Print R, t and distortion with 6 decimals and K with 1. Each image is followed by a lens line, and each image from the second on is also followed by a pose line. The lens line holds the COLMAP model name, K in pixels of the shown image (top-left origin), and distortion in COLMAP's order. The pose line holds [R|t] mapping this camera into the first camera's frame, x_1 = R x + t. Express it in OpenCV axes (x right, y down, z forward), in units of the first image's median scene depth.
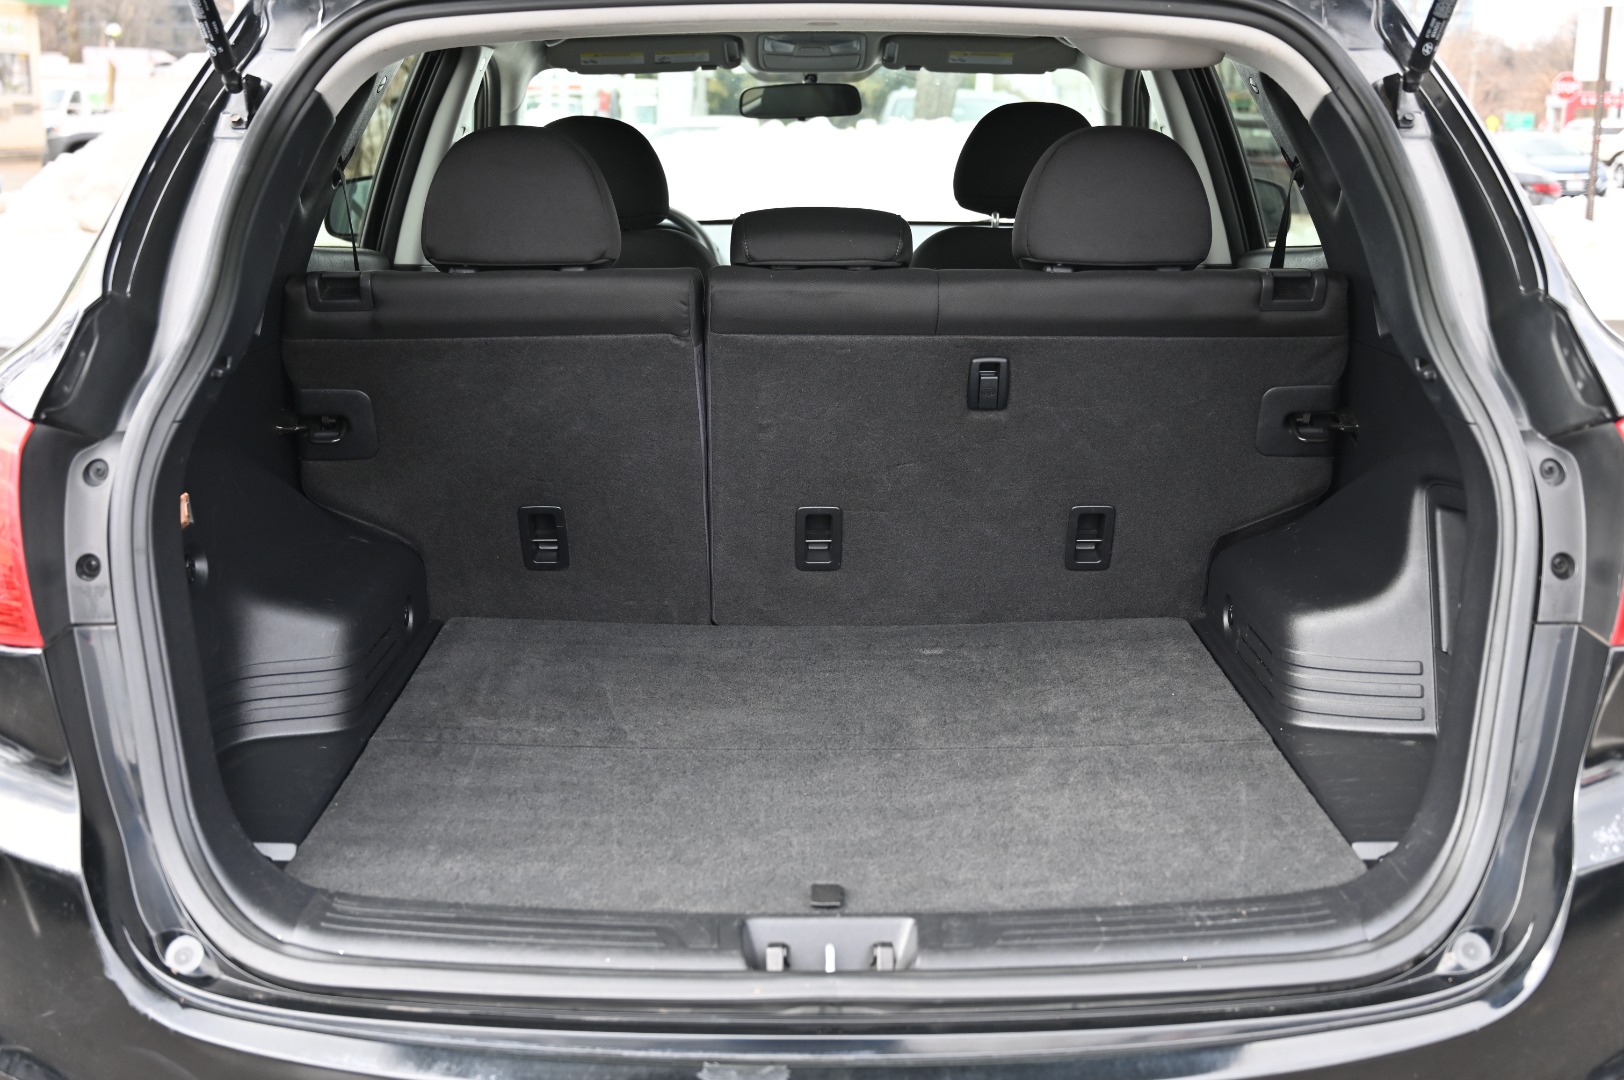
lens RADIAL K [[1885.3, 0, 812.5], [0, 1885.3, 537.9], [0, 0, 1]] dist [0.007074, 0.000000]
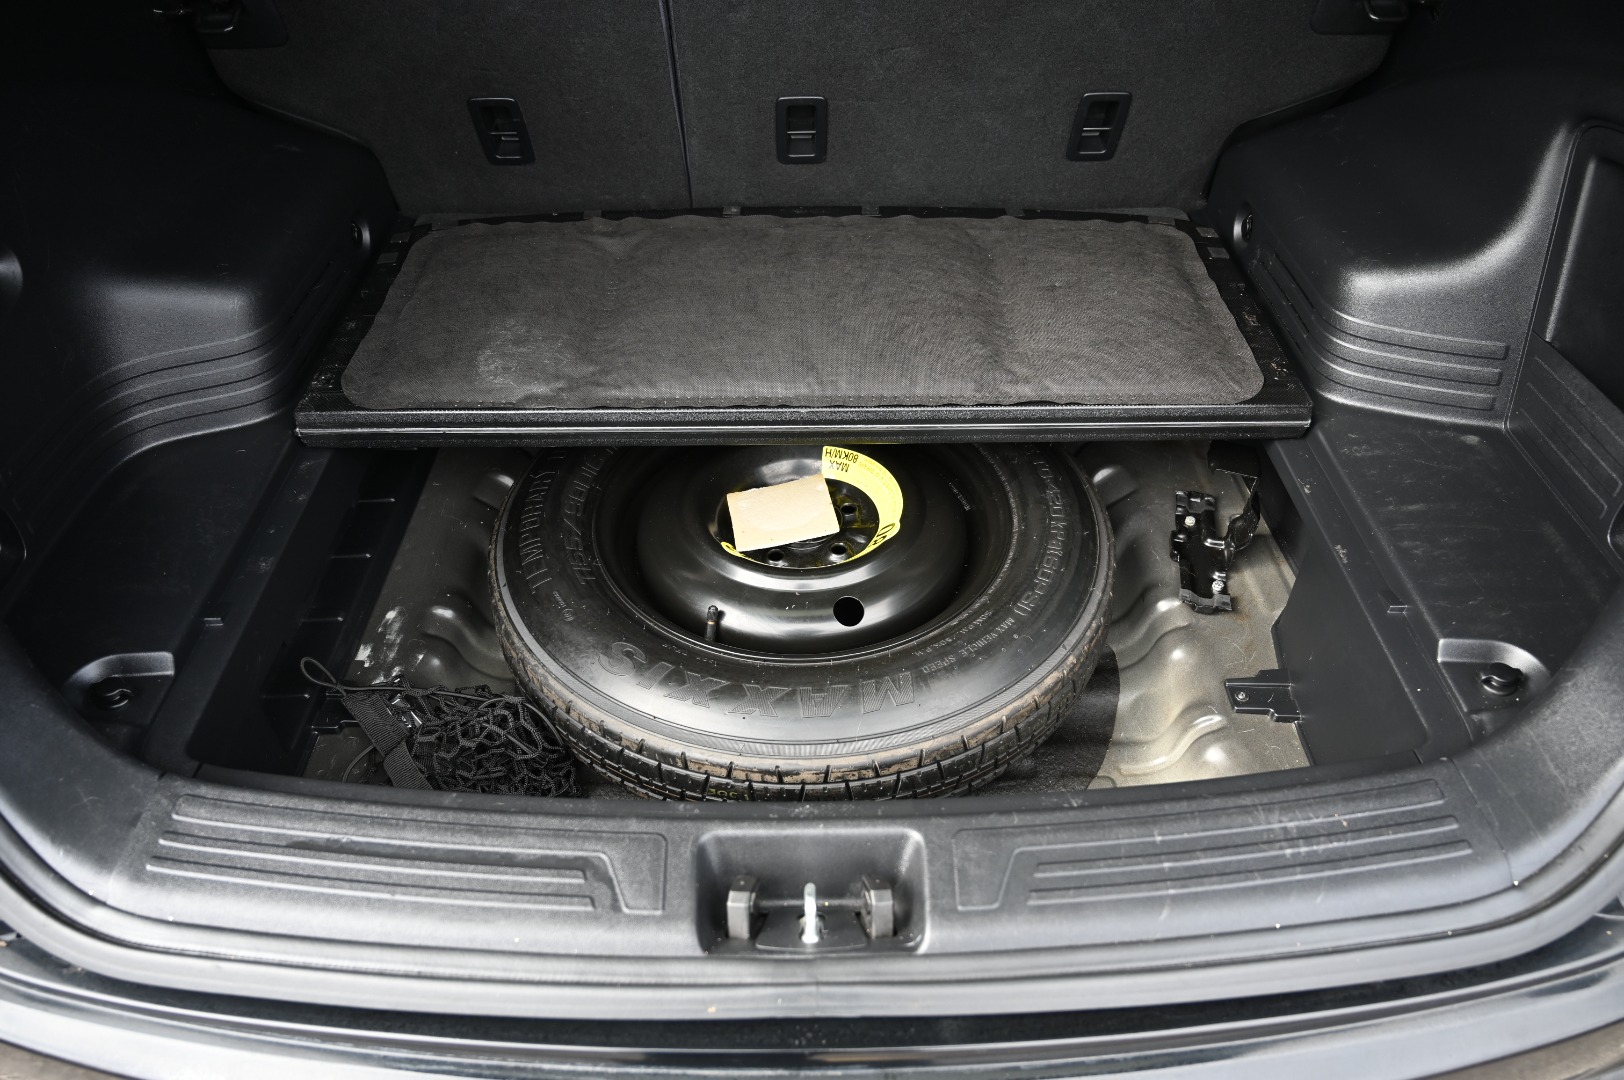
lens RADIAL K [[1085.9, 0, 808.5], [0, 1085.9, 548.3], [0, 0, 1]] dist [-0.007540, 0.002037]
pose [[0.999975, -0.006401, -0.003019, 0.006885], [0.007061, 0.873324, 0.487088, -0.079262], [-0.000481, -0.487097, 0.873348, 0.443325]]
